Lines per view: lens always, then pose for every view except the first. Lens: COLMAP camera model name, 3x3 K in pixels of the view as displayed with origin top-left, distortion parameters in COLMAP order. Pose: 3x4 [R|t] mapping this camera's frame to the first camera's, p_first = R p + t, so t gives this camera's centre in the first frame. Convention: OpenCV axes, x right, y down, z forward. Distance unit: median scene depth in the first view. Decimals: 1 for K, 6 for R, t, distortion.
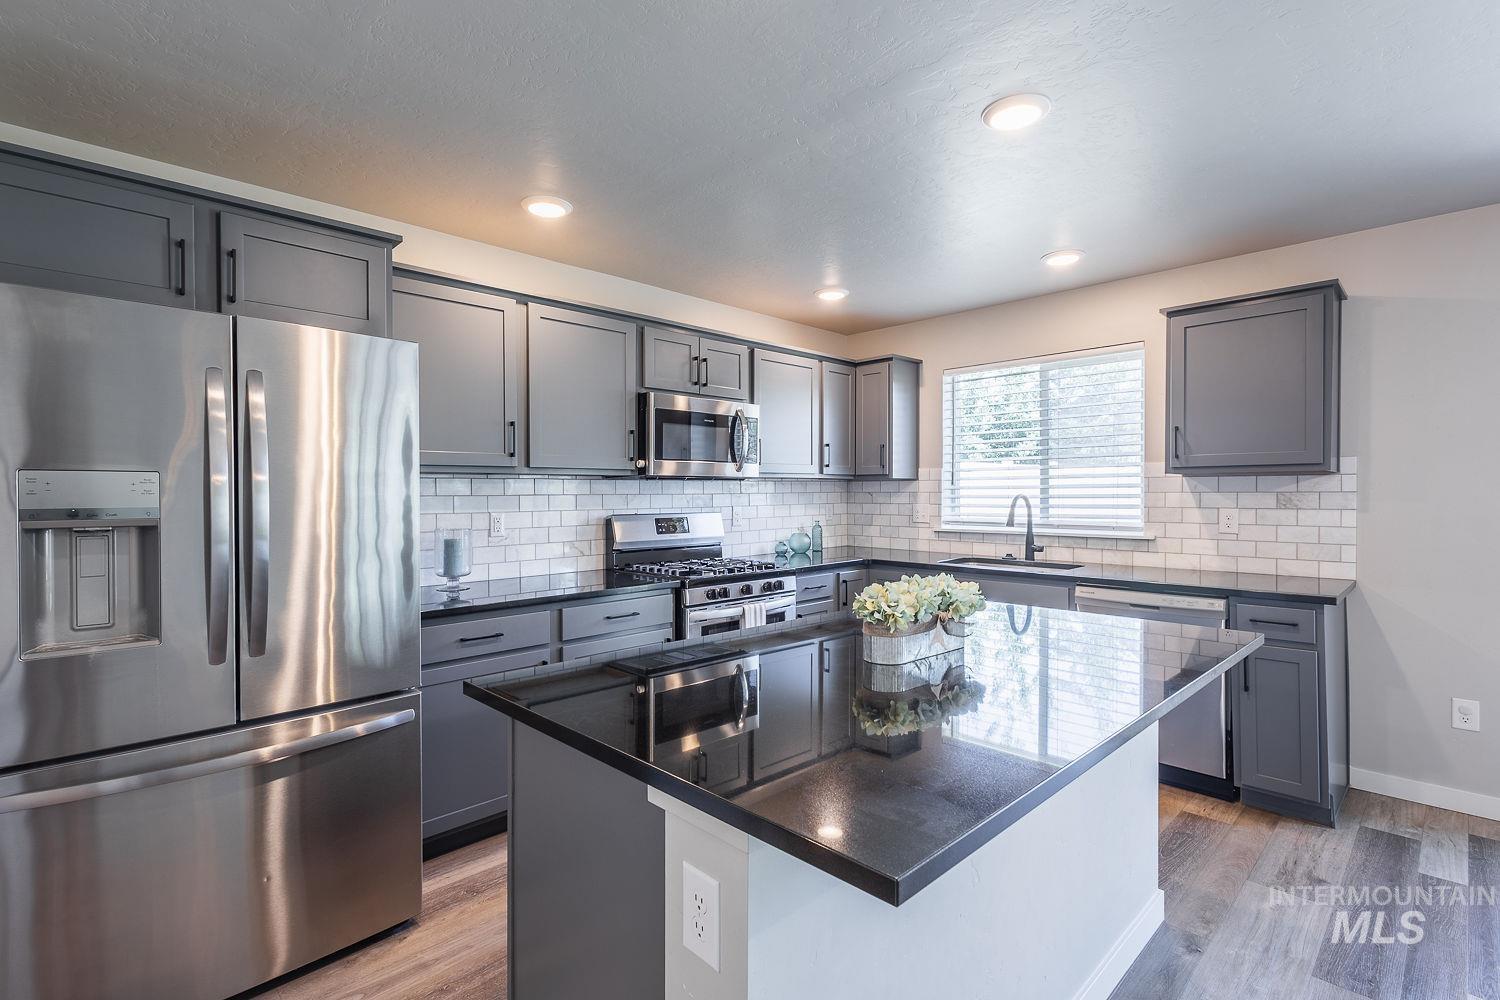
lens RADIAL K [[701.6, 0, 748.7], [0, 701.6, 500.4], [0, 0, 1]] dist [0.009429, -0.003104]
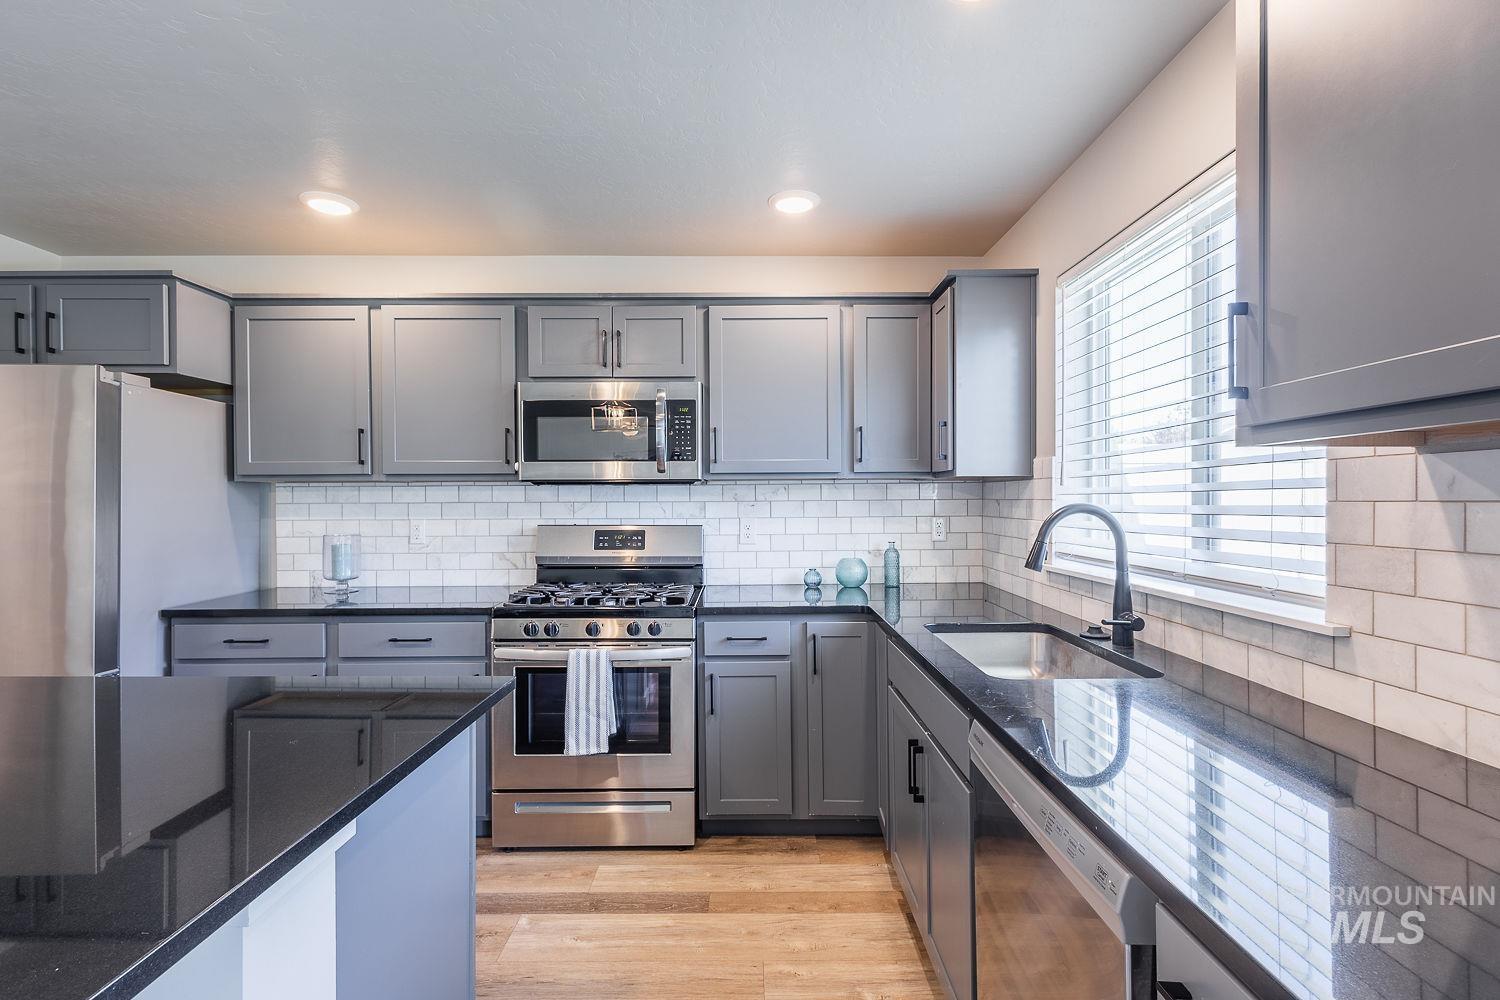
lens RADIAL K [[701.6, 0, 750.7], [0, 701.6, 500.9], [0, 0, 1]] dist [0.009429, -0.003104]
pose [[0.716014, 0.002268, -0.698082, 0.656692], [-0.007389, 0.999963, -0.004330, -0.008725], [0.698047, 0.008258, 0.716005, 0.586059]]
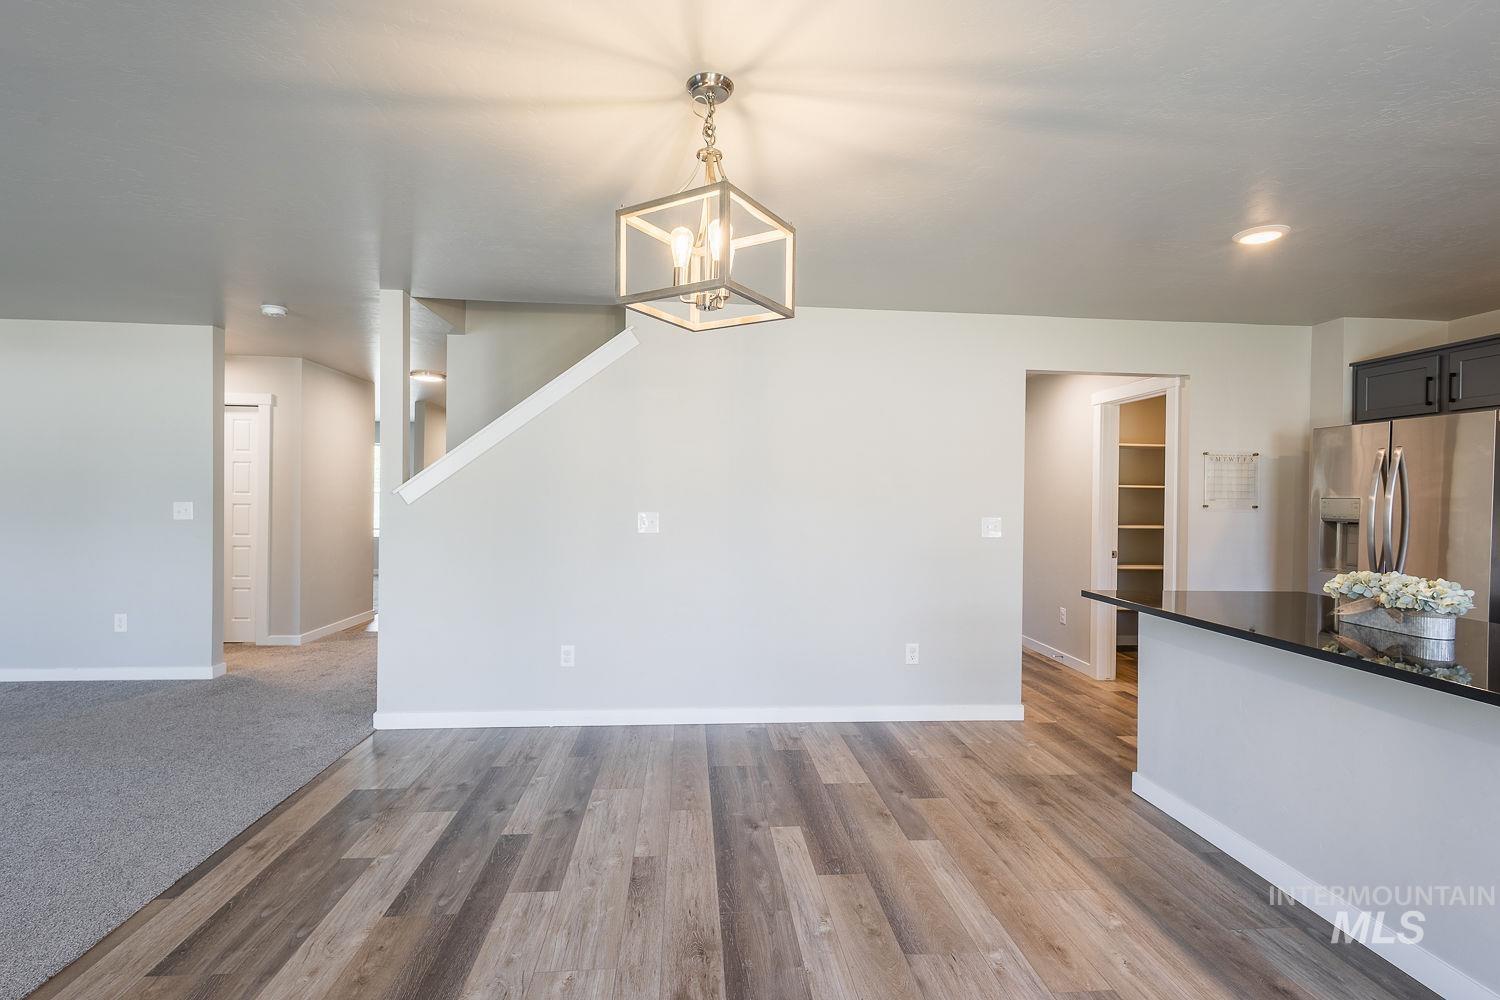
lens RADIAL K [[701.6, 0, 749.2], [0, 701.6, 500.3], [0, 0, 1]] dist [0.009429, -0.003104]
pose [[-0.637840, -0.004856, -0.770154, 1.068173], [-0.023206, 0.999647, 0.012916, -0.009377], [0.769820, 0.026110, -0.637727, 0.468766]]
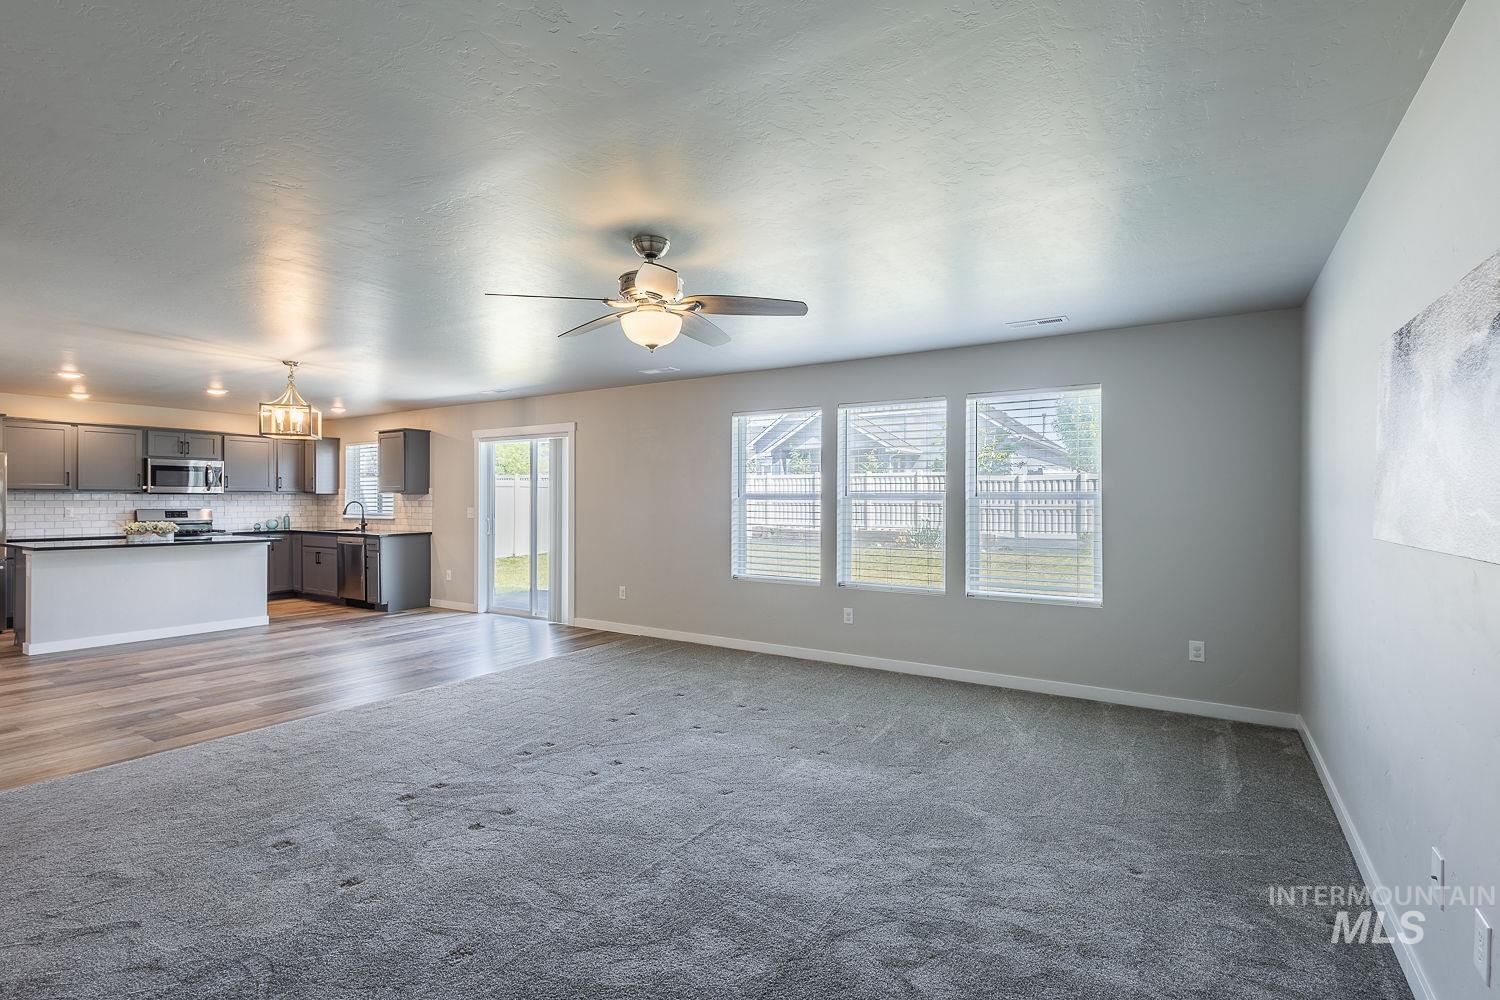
lens RADIAL K [[701.6, 0, 757.7], [0, 701.6, 502.6], [0, 0, 1]] dist [0.009429, -0.003104]
pose [[0.974938, 0.003889, 0.222442, 1.377779], [-0.001859, 0.999955, -0.009334, 0.018366], [-0.222468, 0.008686, 0.974901, -1.856832]]
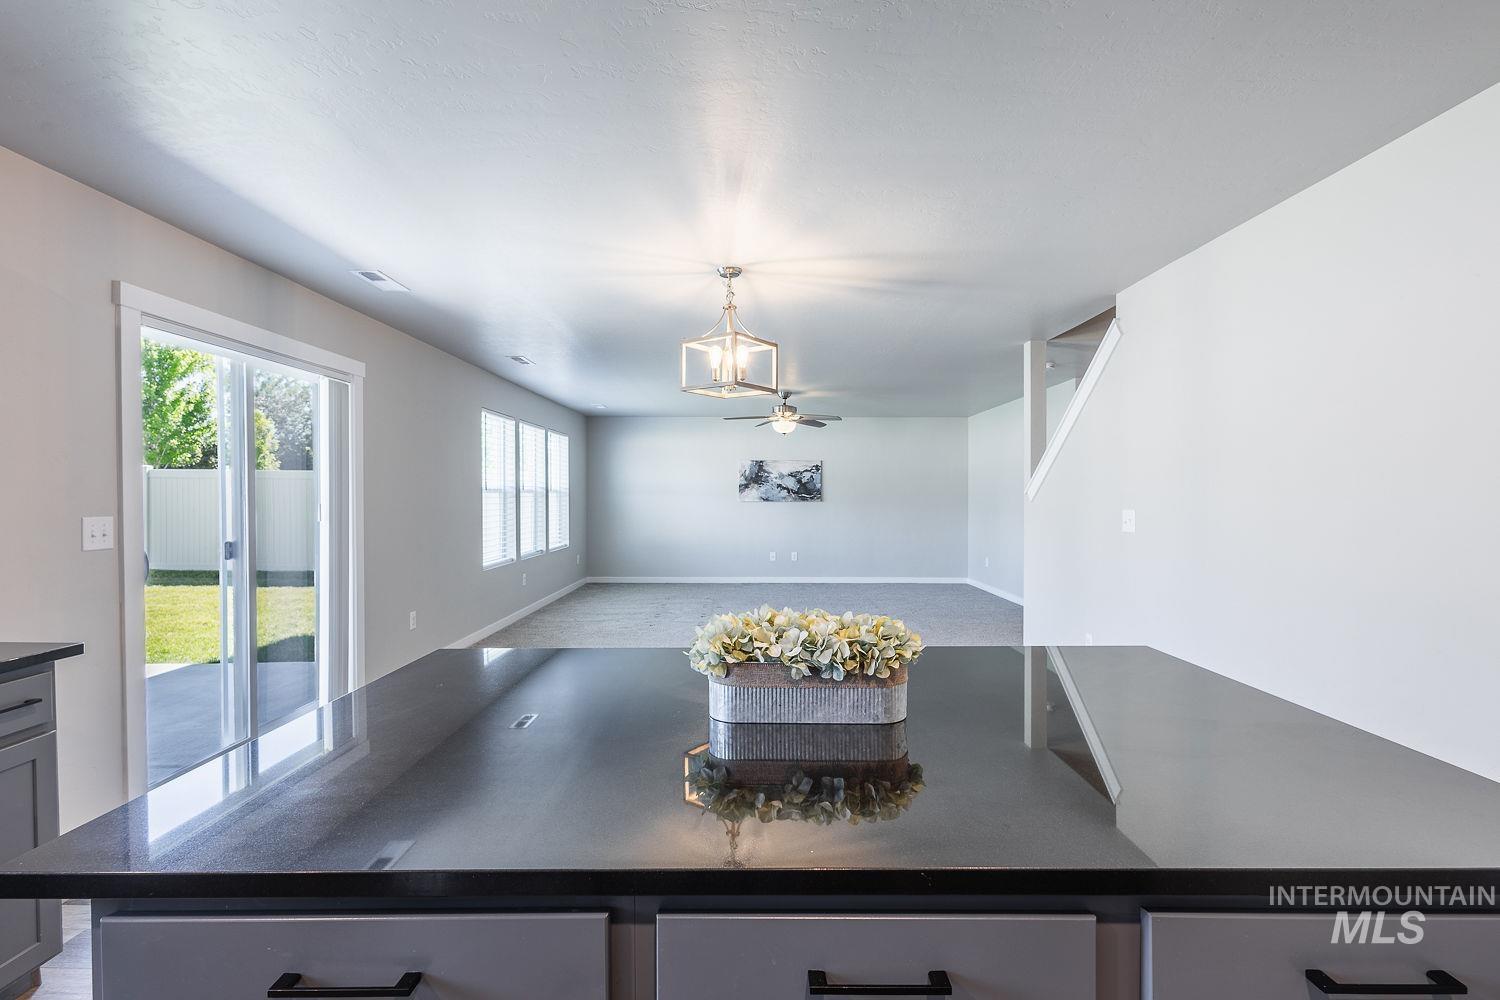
lens RADIAL K [[701.6, 0, 760.5], [0, 701.6, 500.5], [0, 0, 1]] dist [0.009429, -0.003104]
pose [[-0.717462, -0.005401, 0.696577, -0.133280], [0.009597, 0.999798, 0.017637, -0.011901], [-0.696532, 0.019339, -0.717265, 0.802527]]
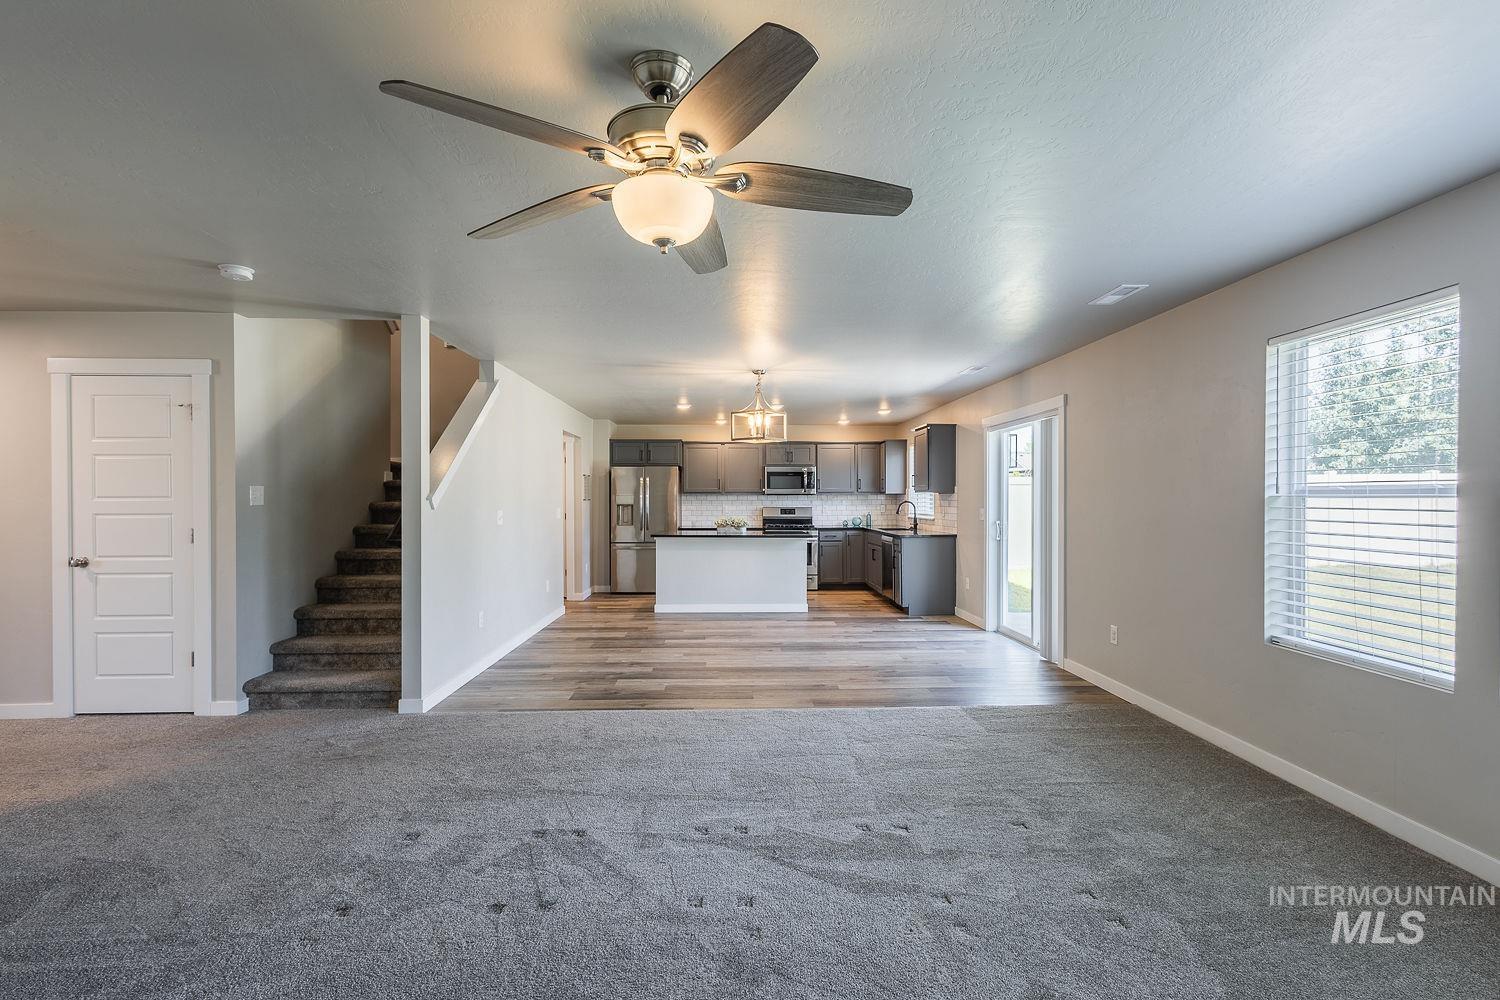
lens RADIAL K [[701.6, 0, 743.2], [0, 701.6, 501.3], [0, 0, 1]] dist [0.009429, -0.003104]
pose [[0.732354, 0.005019, -0.680906, 1.866158], [-0.010812, 0.999932, -0.004258, 0.010335], [0.680838, 0.010480, 0.732359, -1.297176]]
